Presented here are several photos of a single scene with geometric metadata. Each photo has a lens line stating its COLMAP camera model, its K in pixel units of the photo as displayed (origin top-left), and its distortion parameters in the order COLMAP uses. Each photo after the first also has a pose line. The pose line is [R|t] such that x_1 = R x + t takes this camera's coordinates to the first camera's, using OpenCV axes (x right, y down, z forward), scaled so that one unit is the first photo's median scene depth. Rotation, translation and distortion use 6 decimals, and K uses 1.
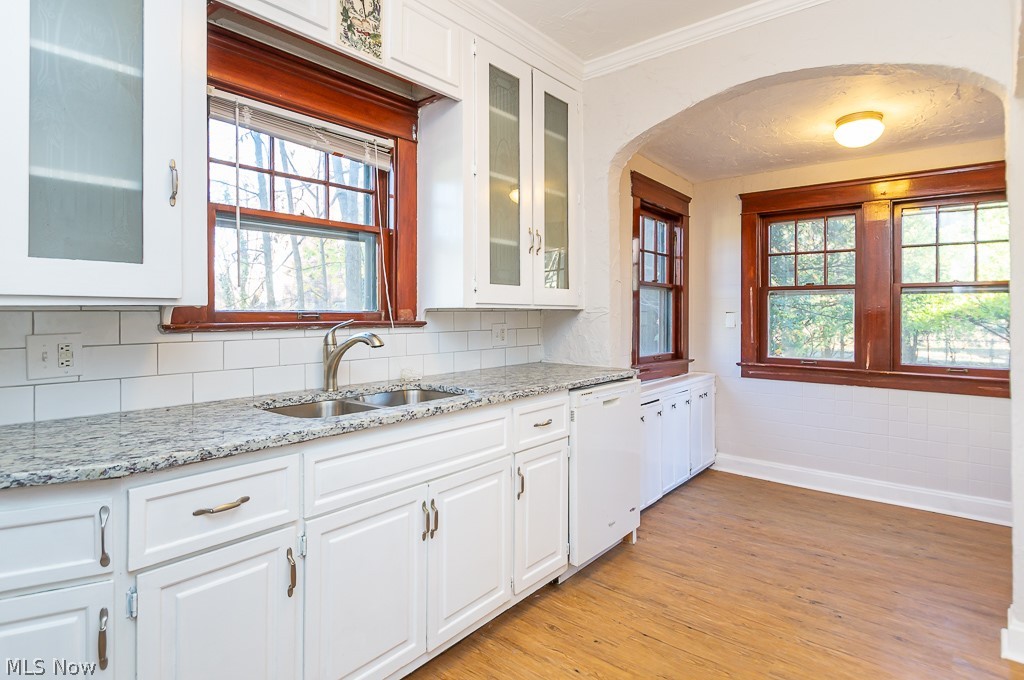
lens RADIAL K [[542.7, 0, 513.6], [0, 542.7, 310.8], [0, 0, 1]] dist [0.000299, 0.000230]
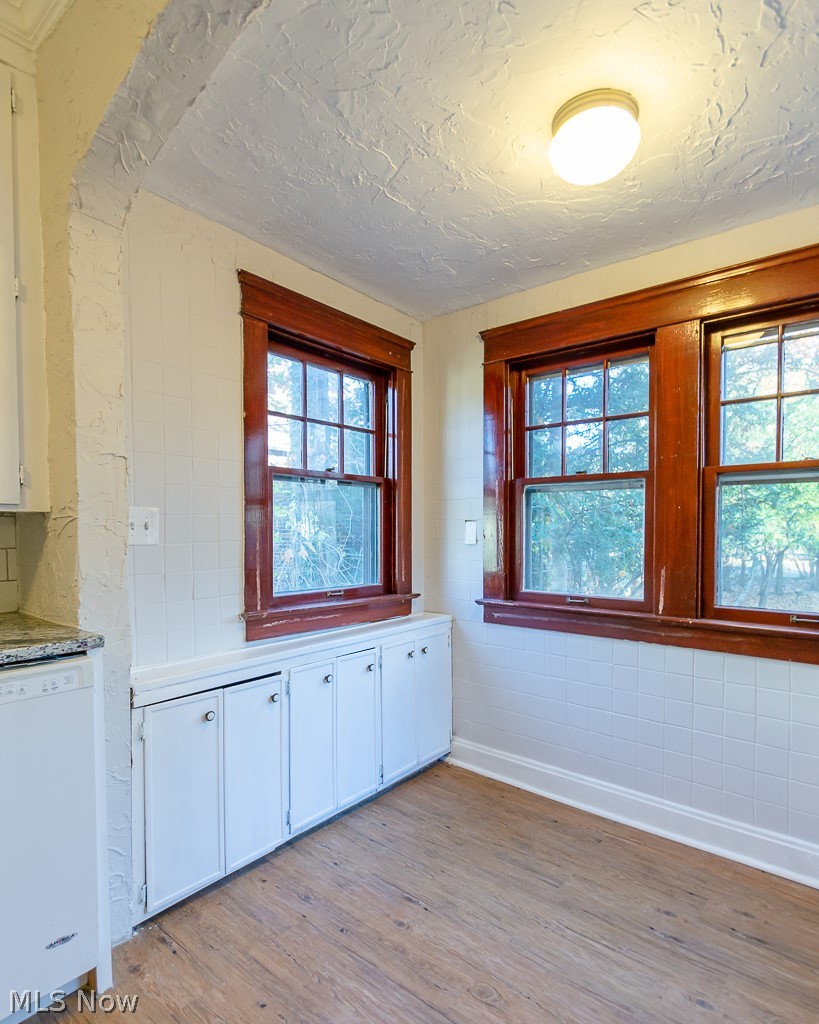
lens RADIAL K [[558.5, 0, 410.3], [0, 558.5, 541.4], [0, 0, 1]] dist [0.006900, -0.000931]
pose [[0.999938, -0.005556, -0.009688, 0.368084], [0.005792, 0.999684, 0.024478, 0.012046], [0.009549, -0.024532, 0.999653, 0.375504]]
